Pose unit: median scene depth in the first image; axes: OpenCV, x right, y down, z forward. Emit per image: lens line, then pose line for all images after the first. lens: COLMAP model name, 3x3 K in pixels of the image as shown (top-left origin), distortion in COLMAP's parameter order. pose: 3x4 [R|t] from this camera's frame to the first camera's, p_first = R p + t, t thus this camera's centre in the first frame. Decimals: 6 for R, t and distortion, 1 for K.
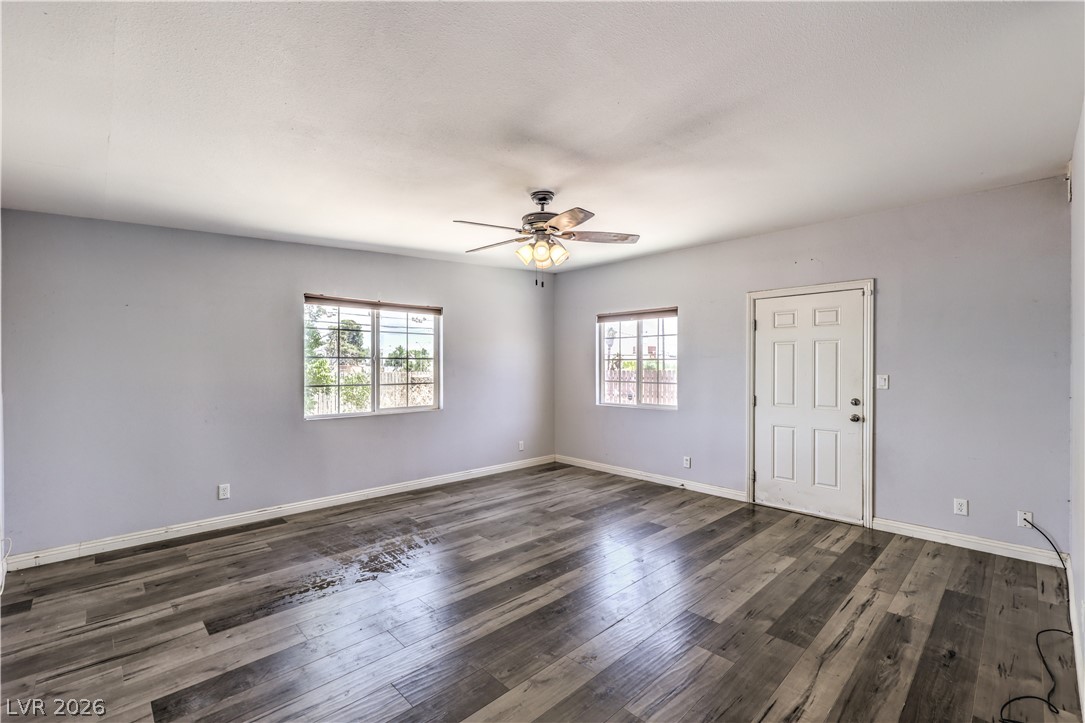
lens RADIAL K [[457.5, 0, 531.2], [0, 457.5, 362.1], [0, 0, 1]] dist [0.003355, 0.000371]
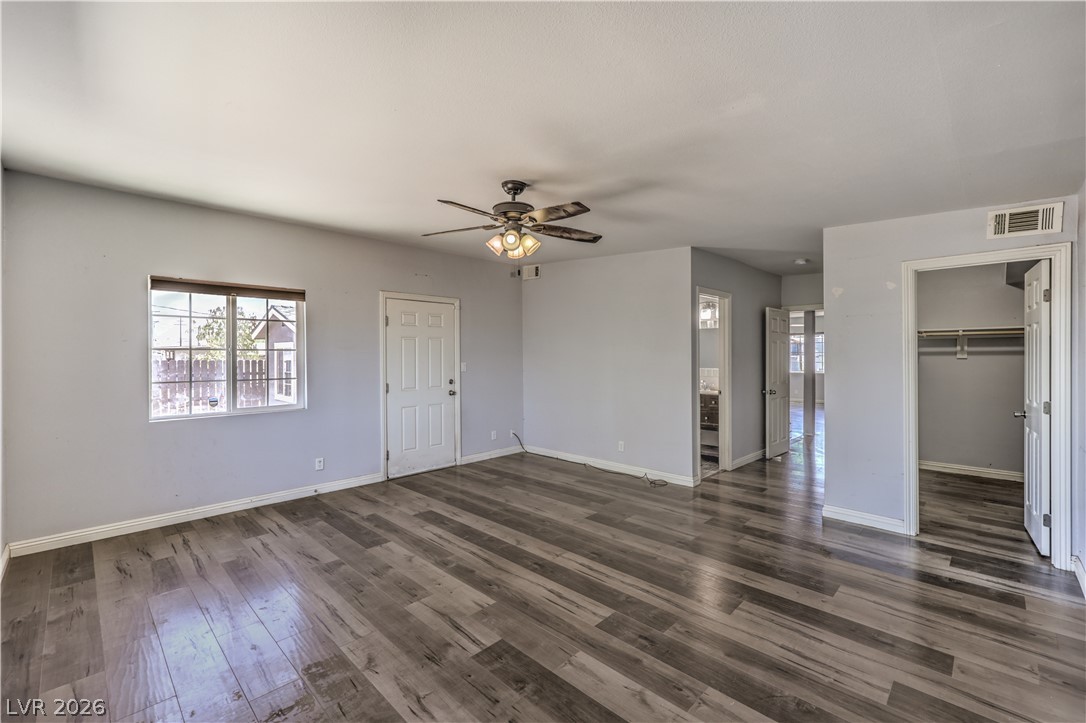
lens RADIAL K [[457.9, 0, 538.7], [0, 457.9, 355.9], [0, 0, 1]] dist [0.003355, 0.000371]
pose [[-0.031668, -0.001502, 0.999497, -0.686106], [-0.004479, 0.999989, 0.001360, 0.001019], [-0.999488, -0.004434, -0.031675, 0.699783]]
